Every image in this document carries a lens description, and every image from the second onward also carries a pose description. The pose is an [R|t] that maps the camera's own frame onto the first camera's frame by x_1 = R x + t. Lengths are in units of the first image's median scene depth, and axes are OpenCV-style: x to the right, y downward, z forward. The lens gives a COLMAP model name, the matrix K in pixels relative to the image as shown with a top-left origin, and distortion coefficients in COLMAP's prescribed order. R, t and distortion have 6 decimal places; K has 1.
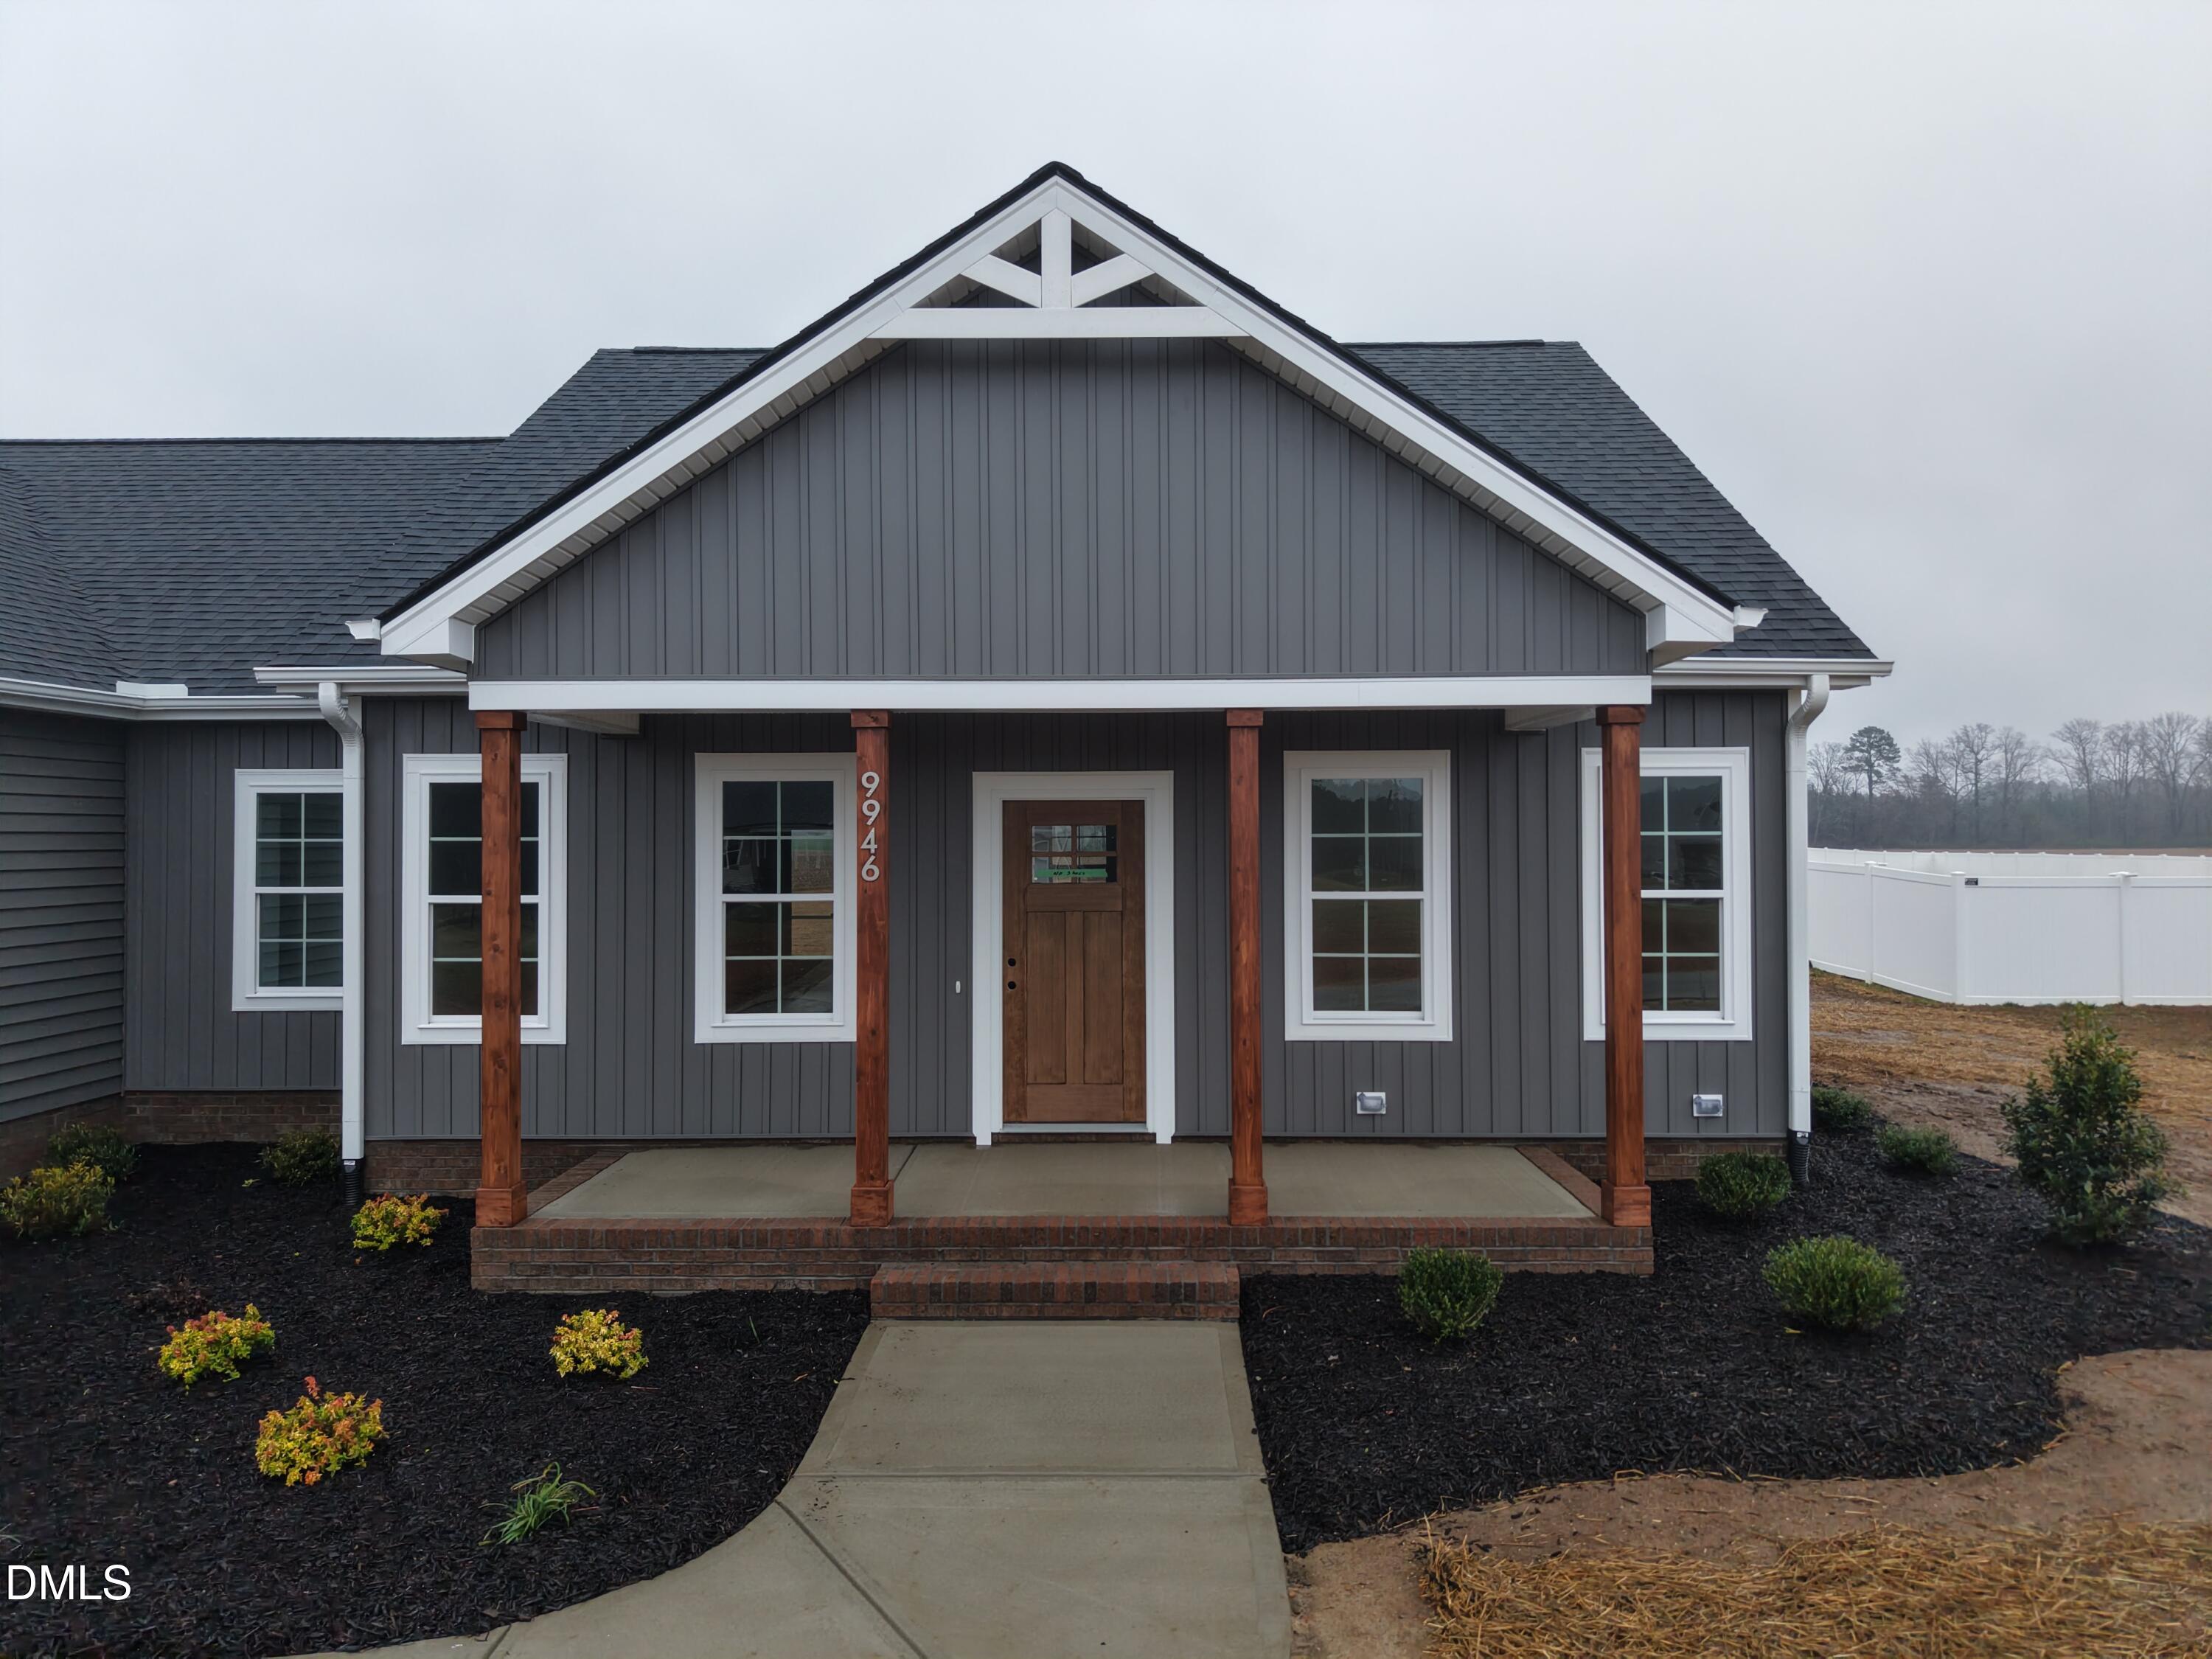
lens RADIAL K [[1441.0, 0, 1106.0], [0, 1441.0, 829.5], [0, 0, 1]] dist [0.050297, -0.062983]
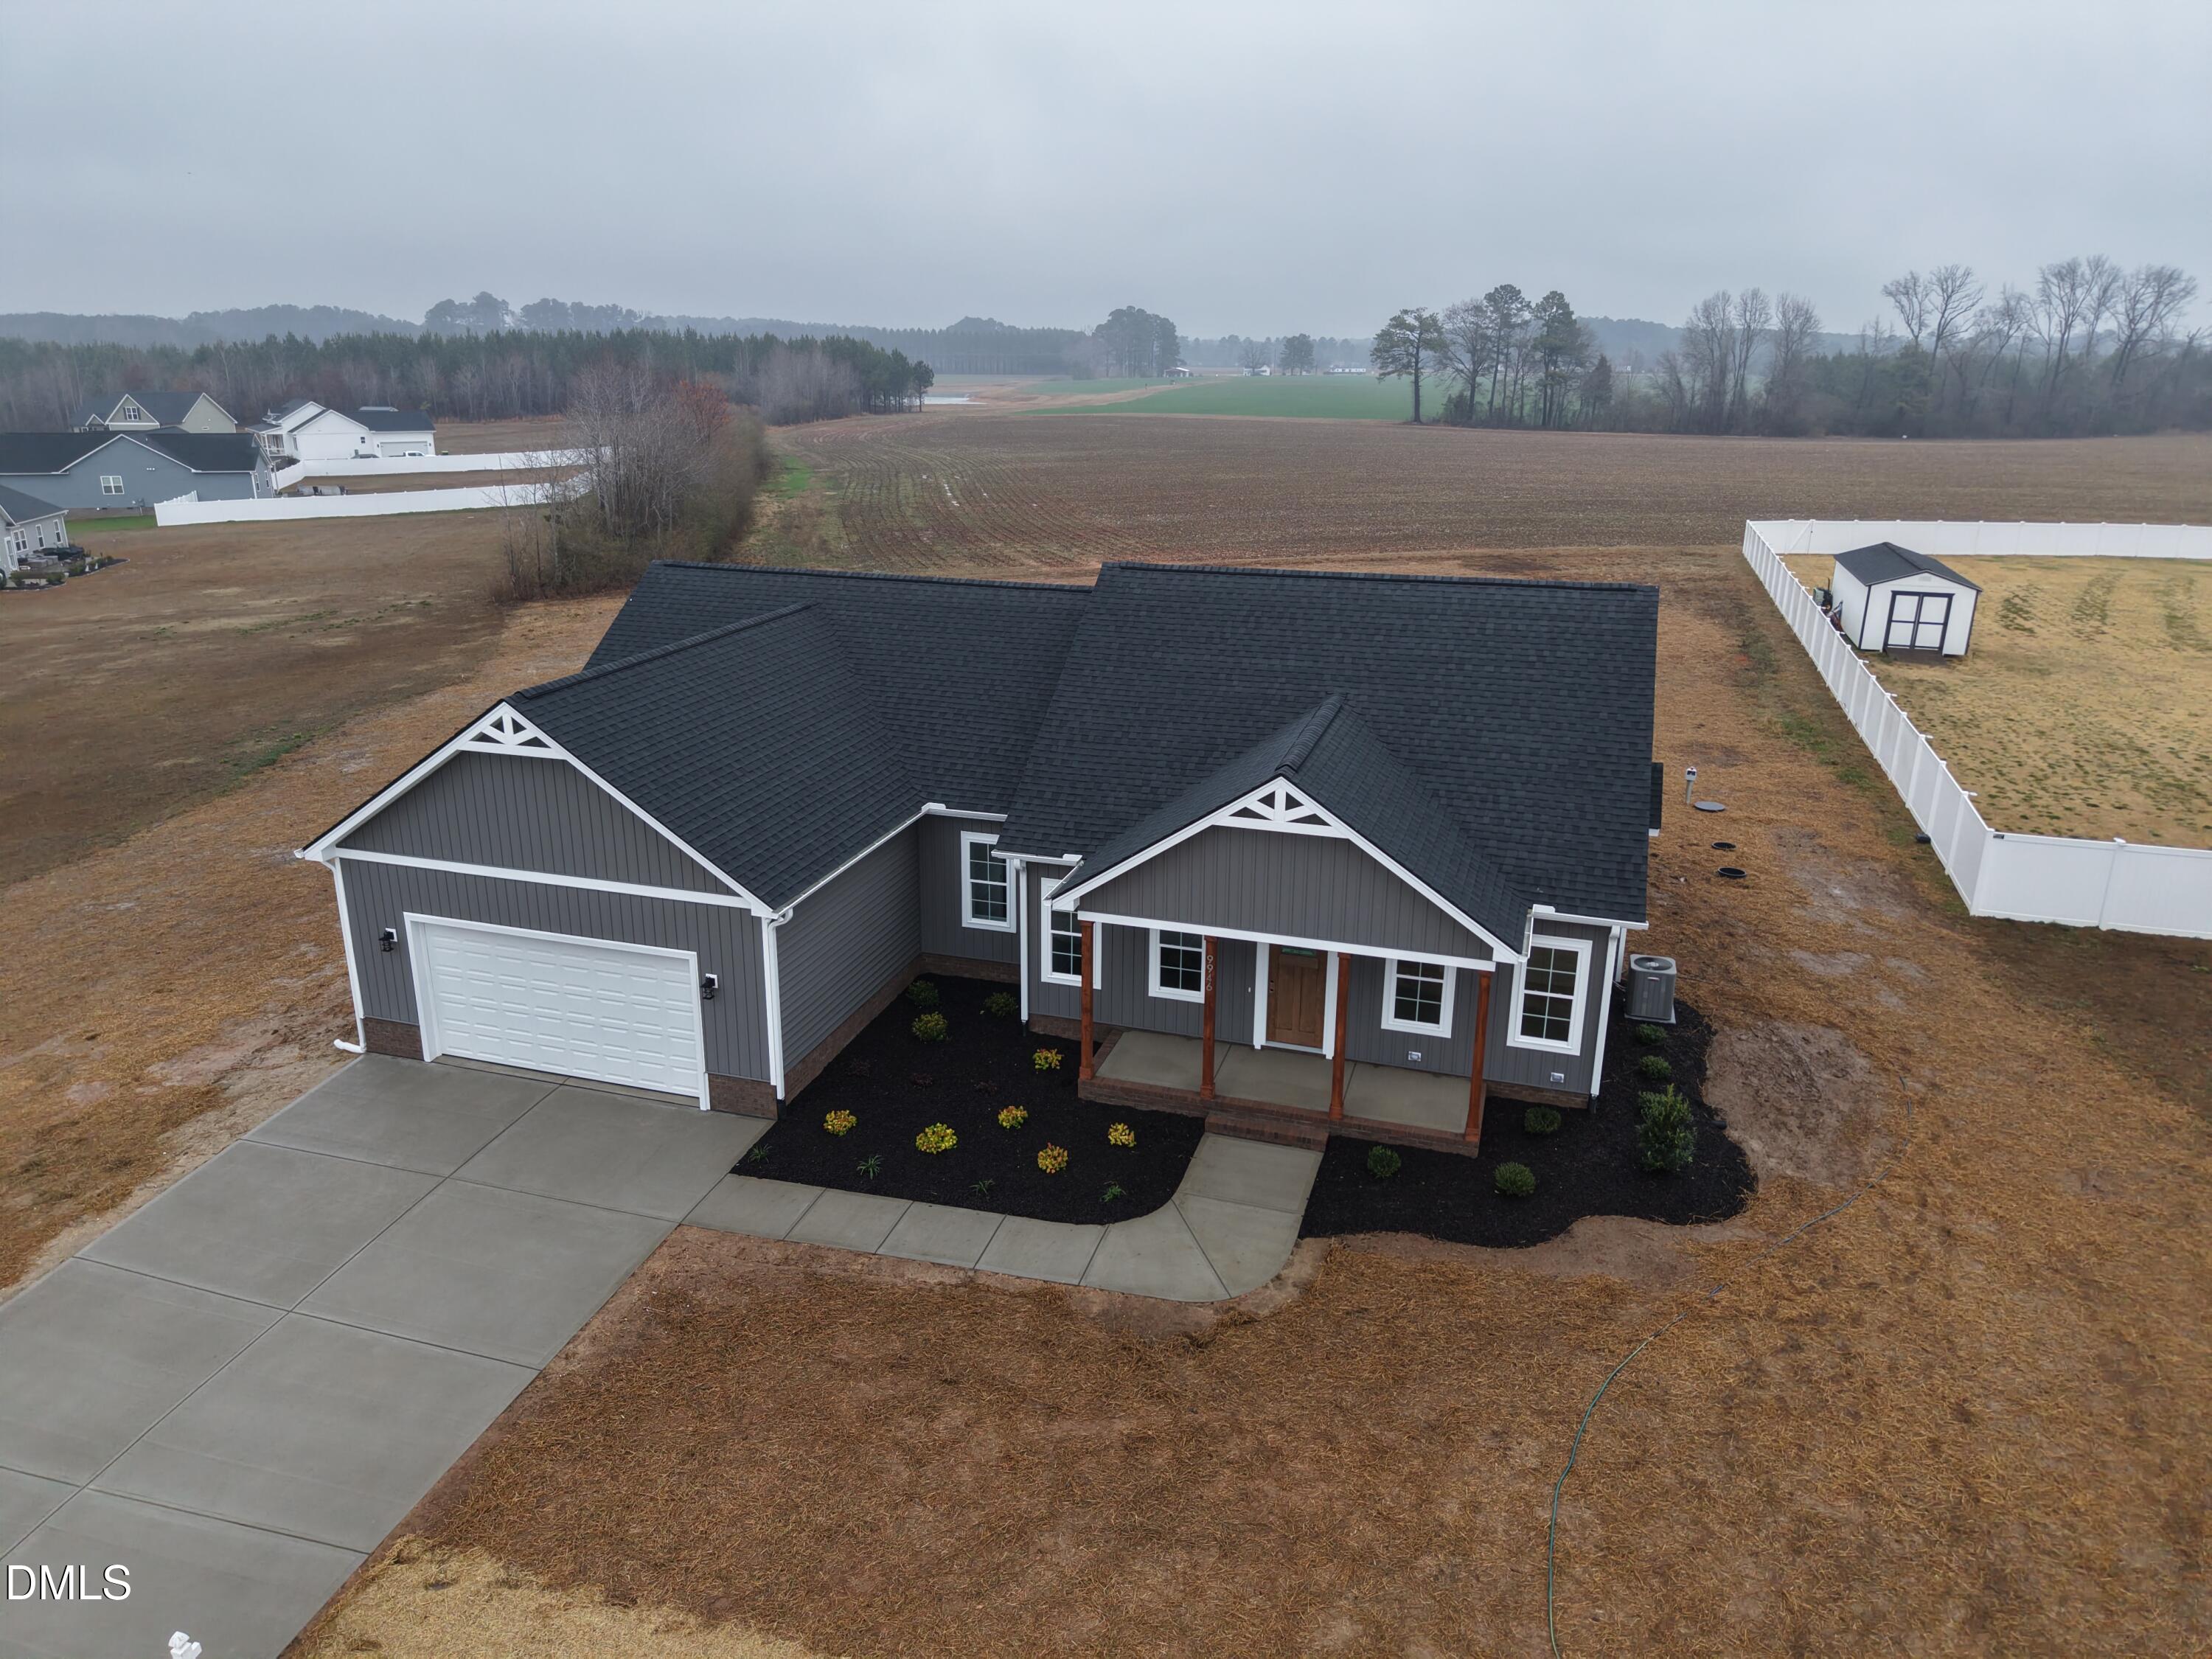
lens RADIAL K [[1441.0, 0, 1106.0], [0, 1441.0, 829.5], [0, 0, 1]] dist [0.050297, -0.062983]
pose [[0.956483, 0.098023, -0.274829, 0.391049], [-0.003867, 0.946059, 0.323972, -1.184057], [0.291761, -0.308811, 0.905268, -1.532774]]
